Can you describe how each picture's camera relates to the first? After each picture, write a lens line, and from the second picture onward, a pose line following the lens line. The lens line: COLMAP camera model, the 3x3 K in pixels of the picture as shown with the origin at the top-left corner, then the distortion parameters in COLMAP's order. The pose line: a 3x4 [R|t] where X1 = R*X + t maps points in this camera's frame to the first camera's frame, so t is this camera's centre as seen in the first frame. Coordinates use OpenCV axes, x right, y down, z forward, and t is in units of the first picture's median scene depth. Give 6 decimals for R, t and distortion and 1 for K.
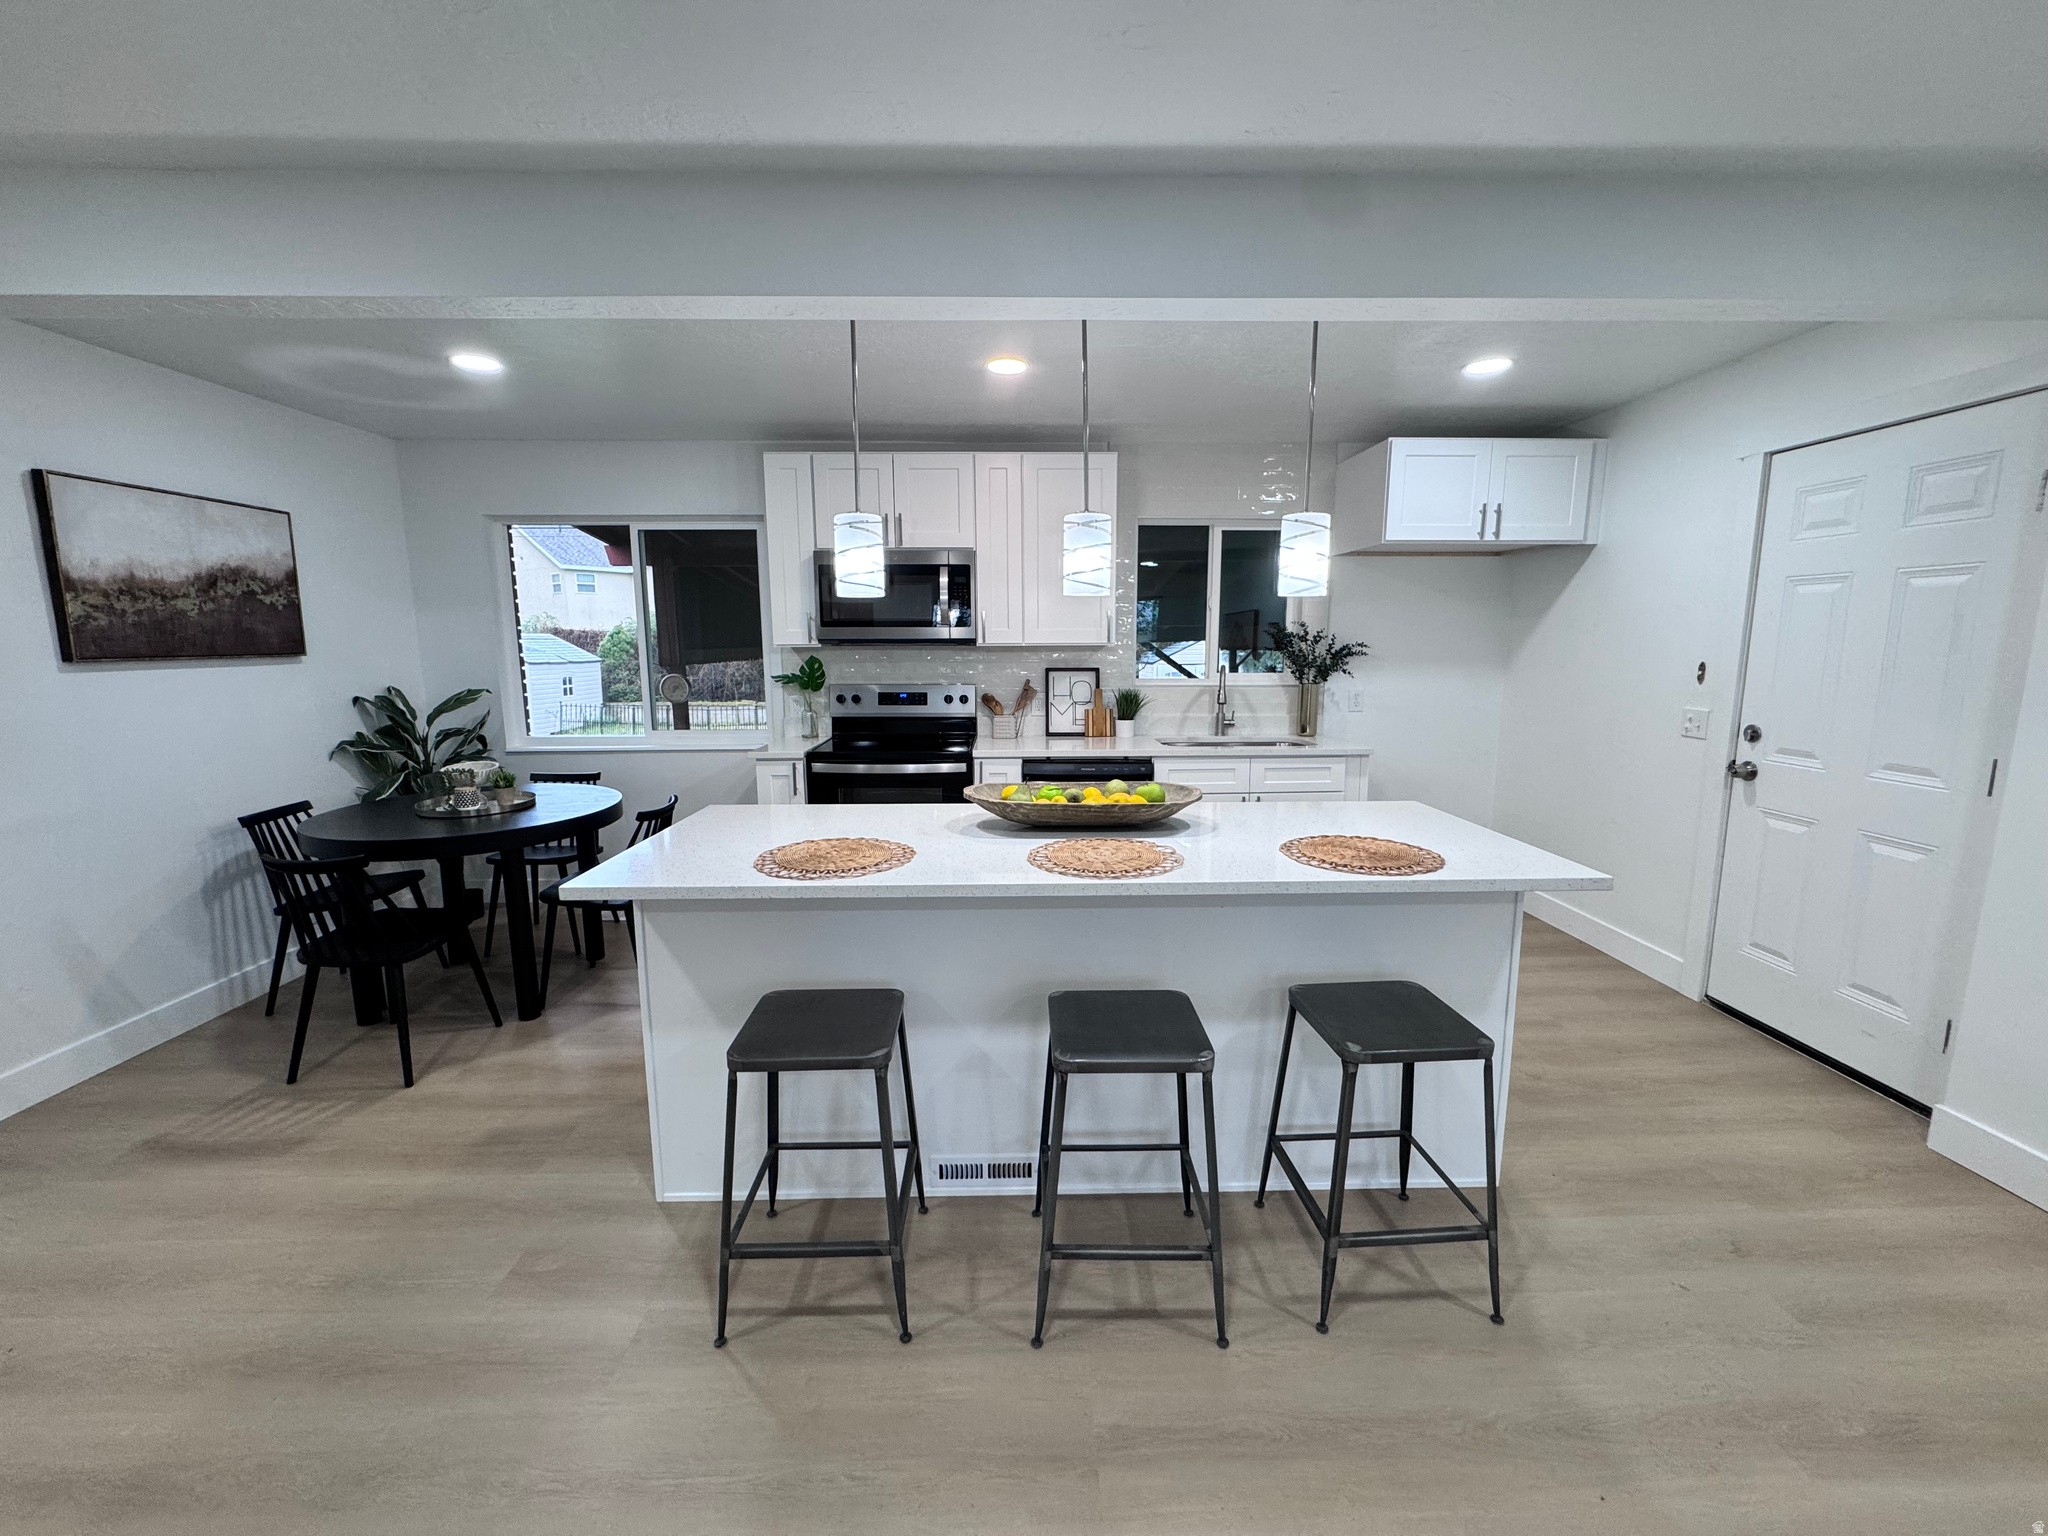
lens RADIAL K [[815.2, 0, 1027.7], [0, 815.2, 762.6], [0, 0, 1]] dist [-0.002586, 0.000299]
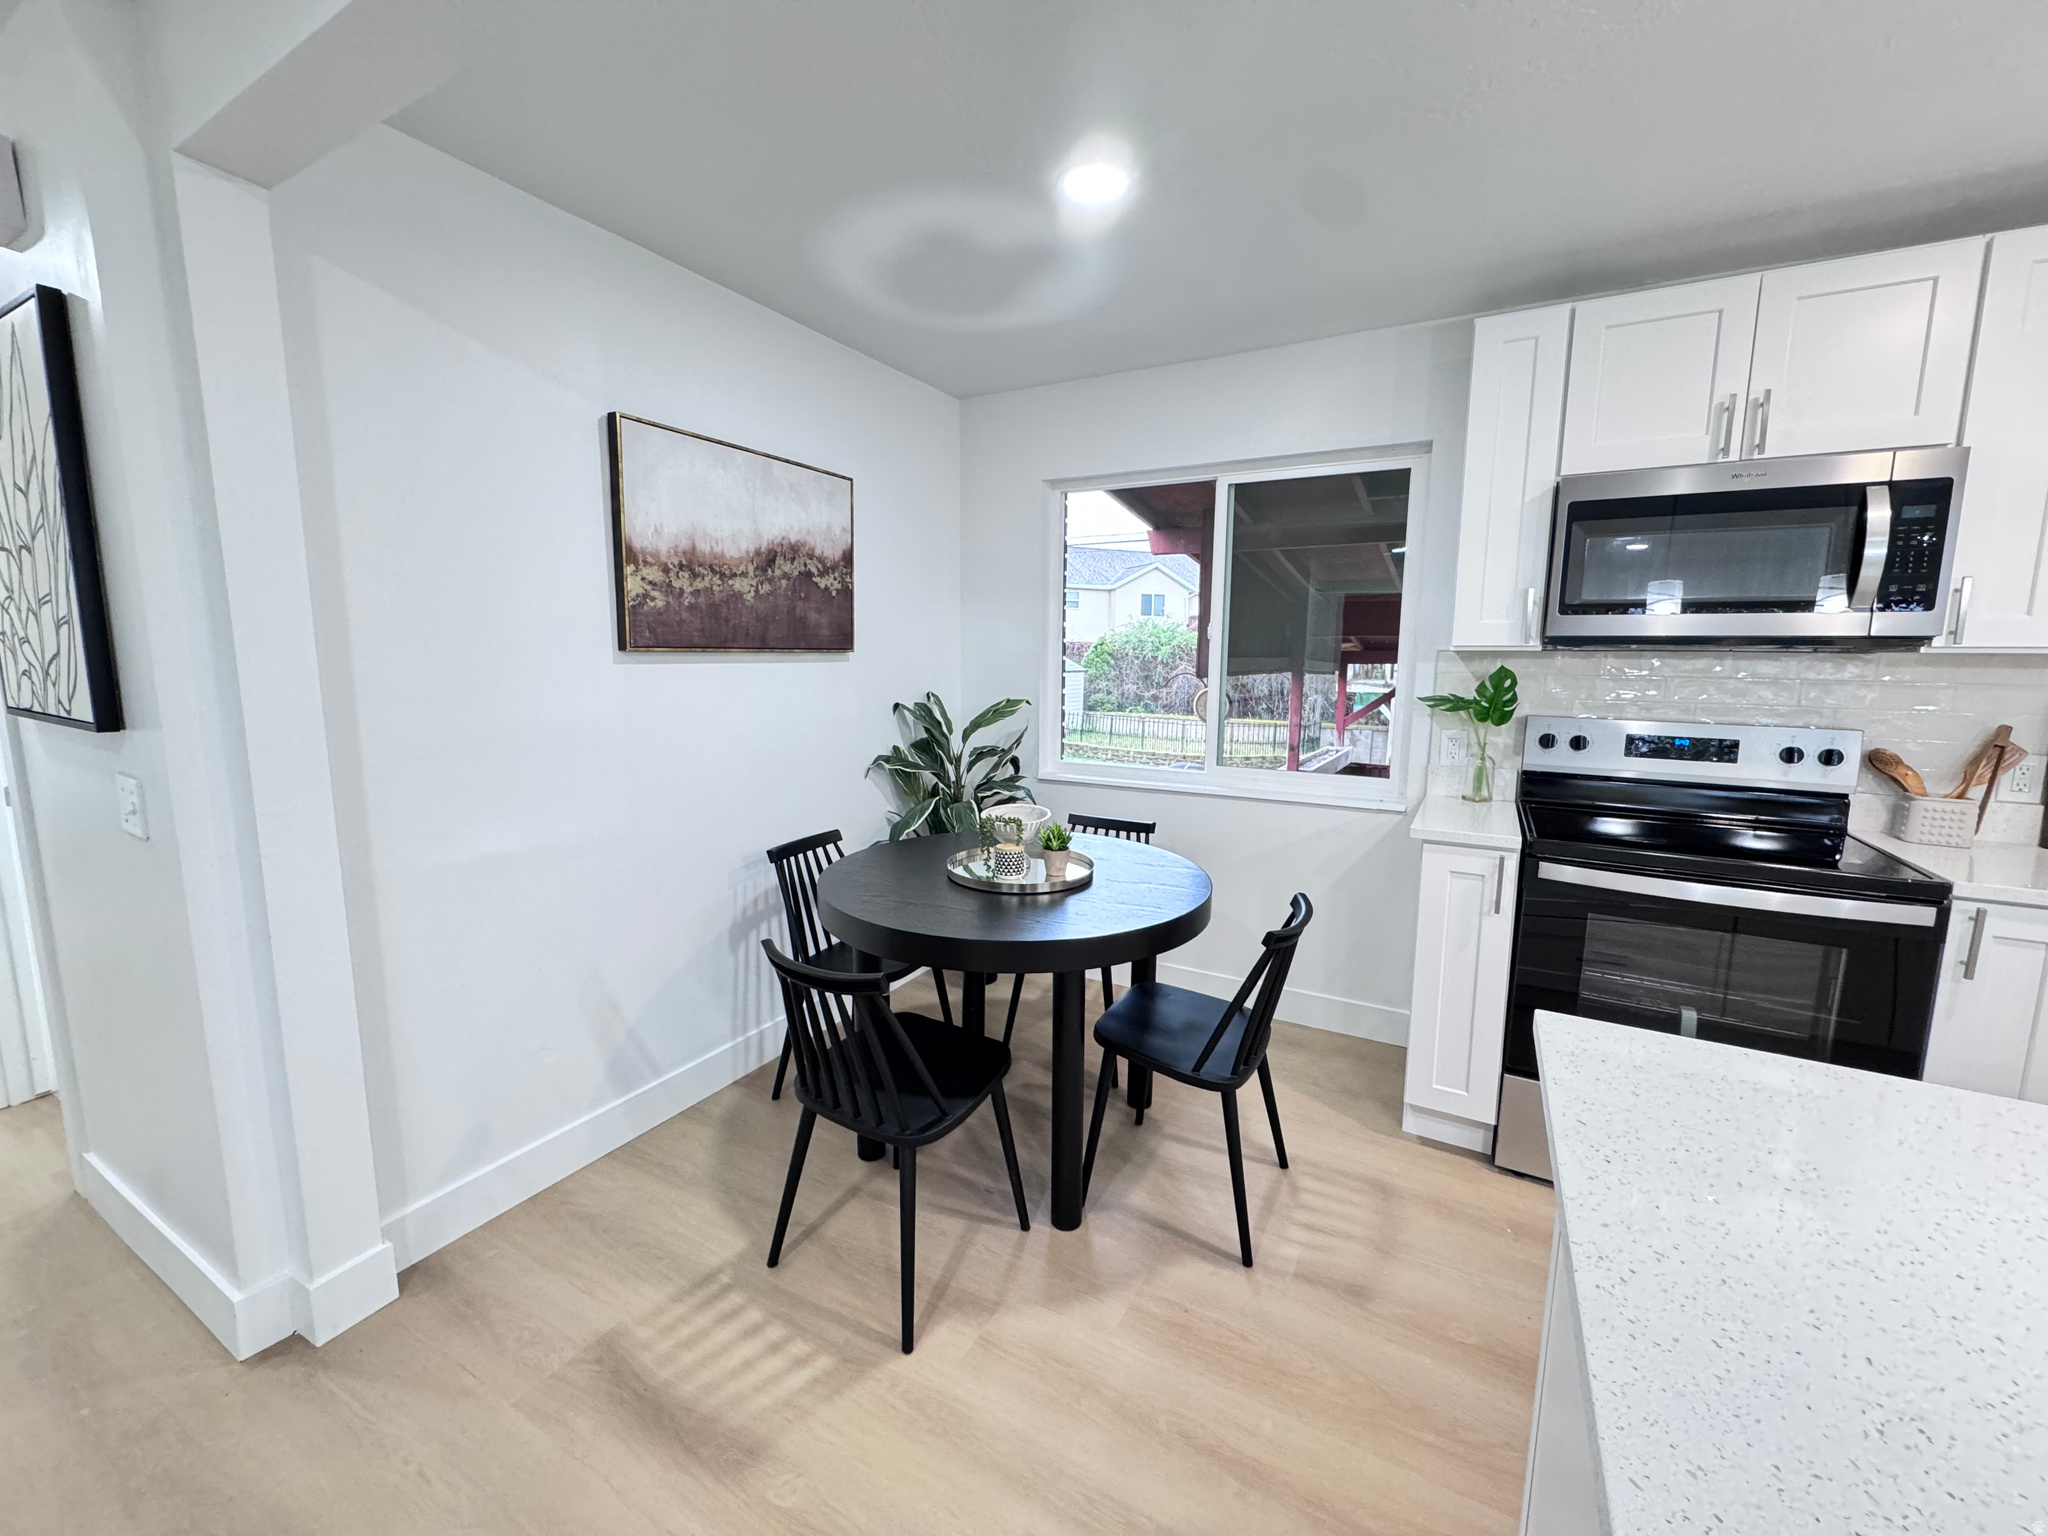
lens RADIAL K [[815.2, 0, 1027.7], [0, 815.2, 762.6], [0, 0, 1]] dist [-0.002586, 0.000299]
pose [[0.861742, 0.079759, -0.501038, -0.287196], [-0.089185, 0.996002, 0.005160, -0.036542], [0.499447, 0.040239, 0.865410, 0.348219]]
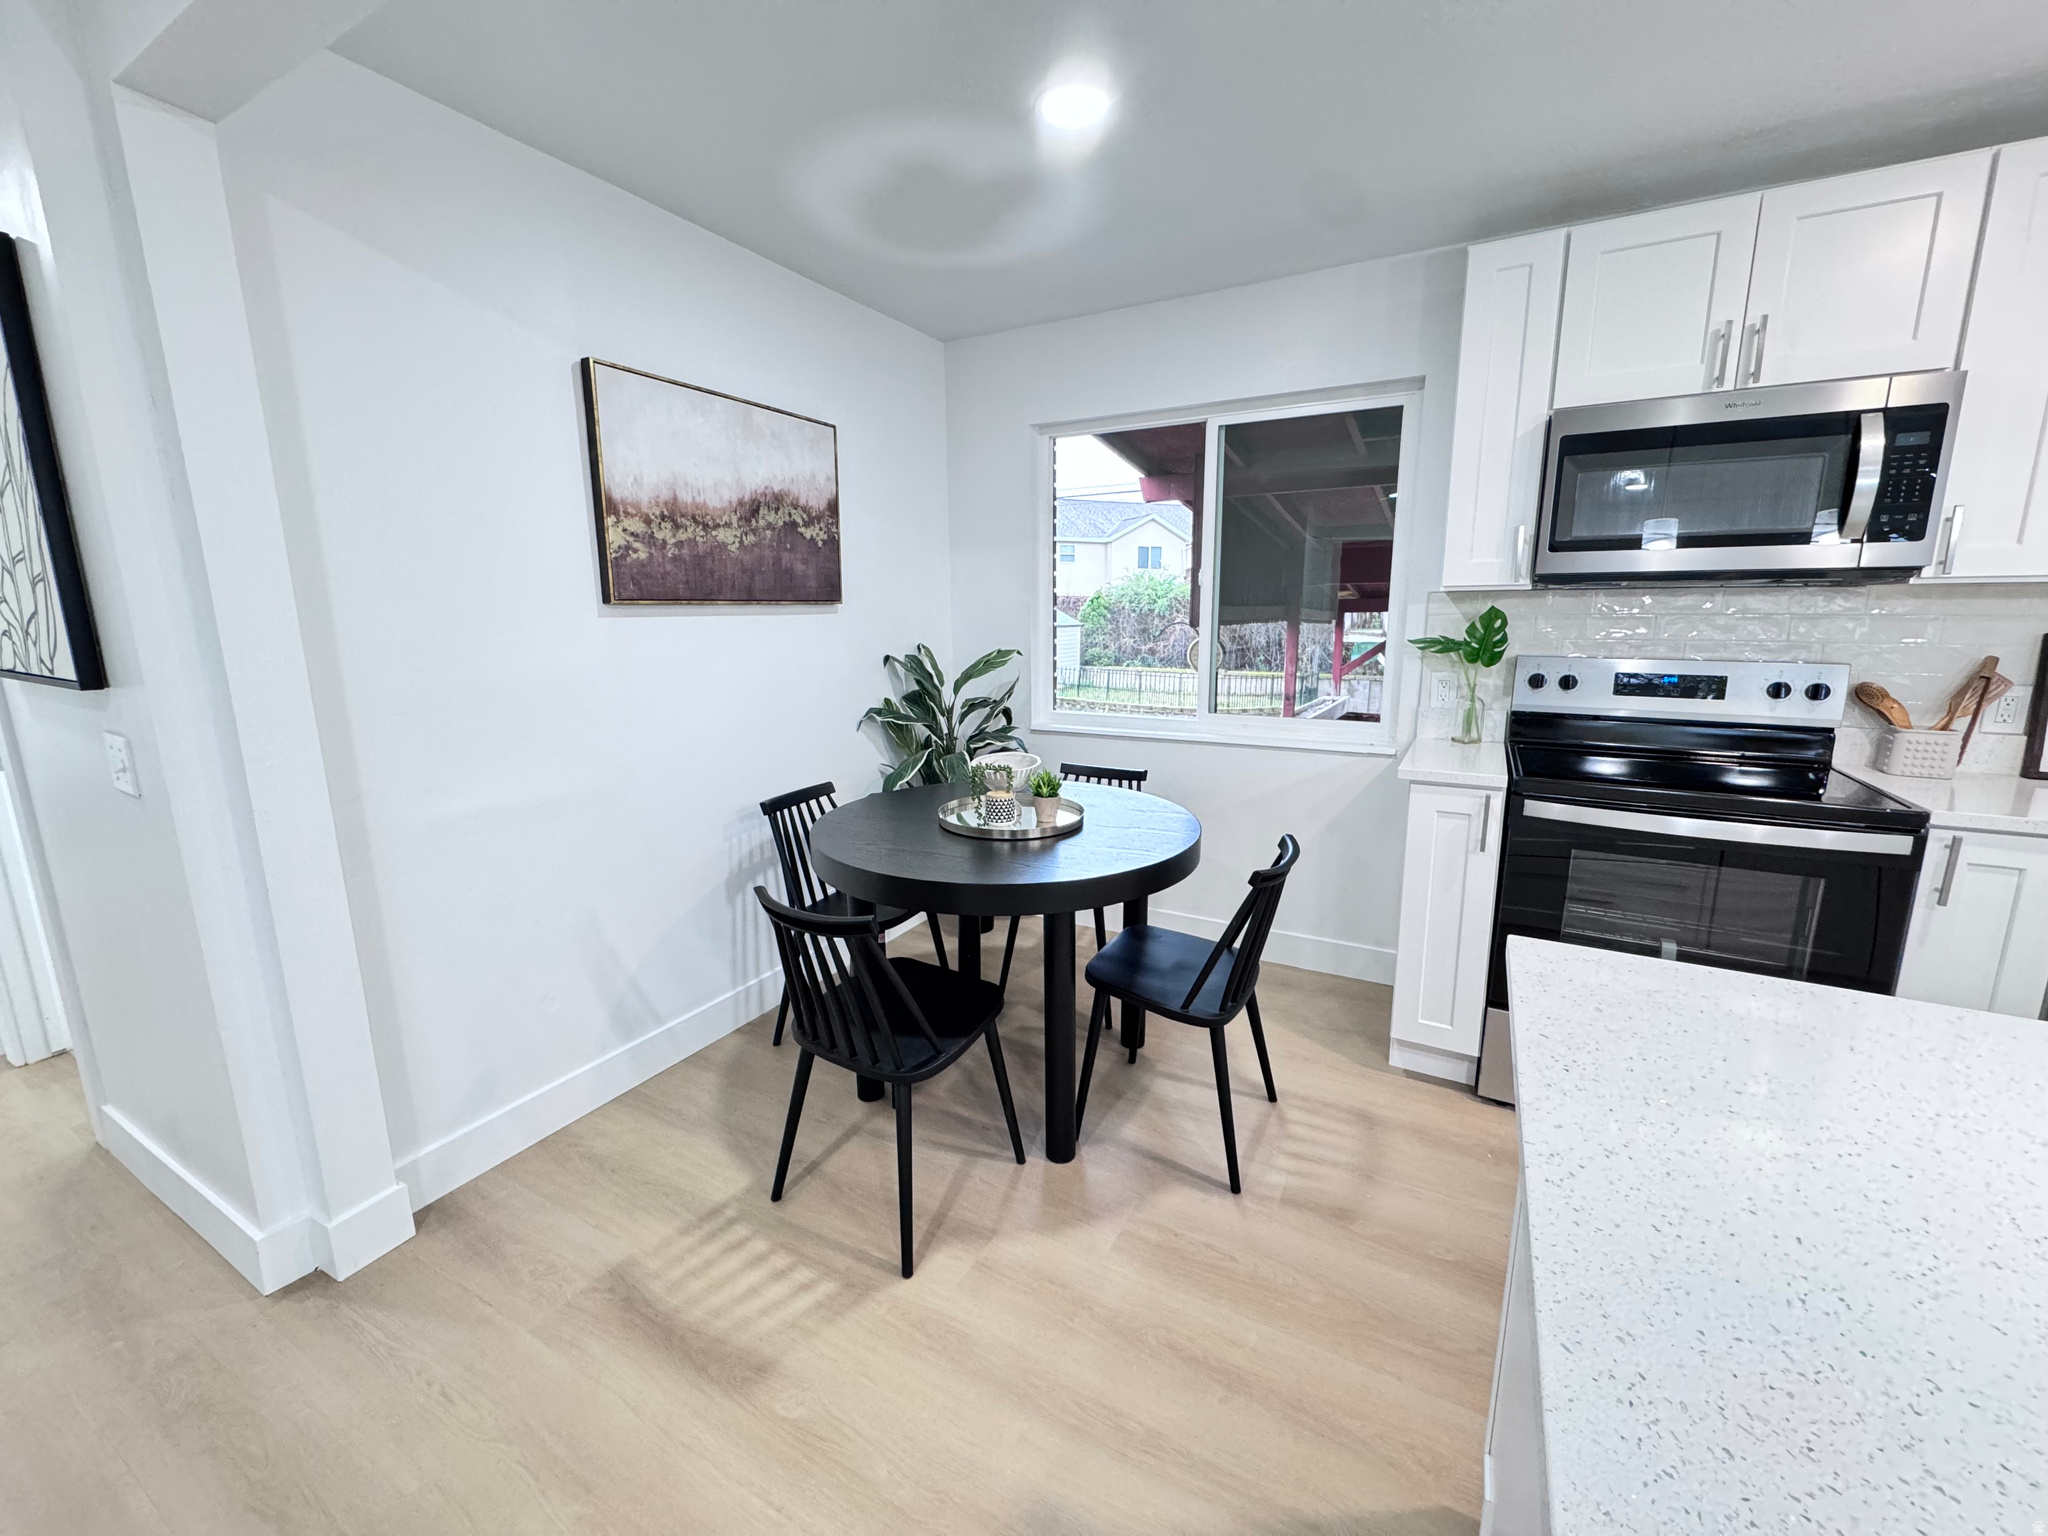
lens RADIAL K [[815.2, 0, 1027.7], [0, 815.2, 762.6], [0, 0, 1]] dist [-0.002586, 0.000299]
pose [[0.863847, 0.092037, -0.495274, -0.279828], [-0.073104, 0.995664, 0.057519, -0.030309], [0.498421, -0.013481, 0.866830, 0.350103]]
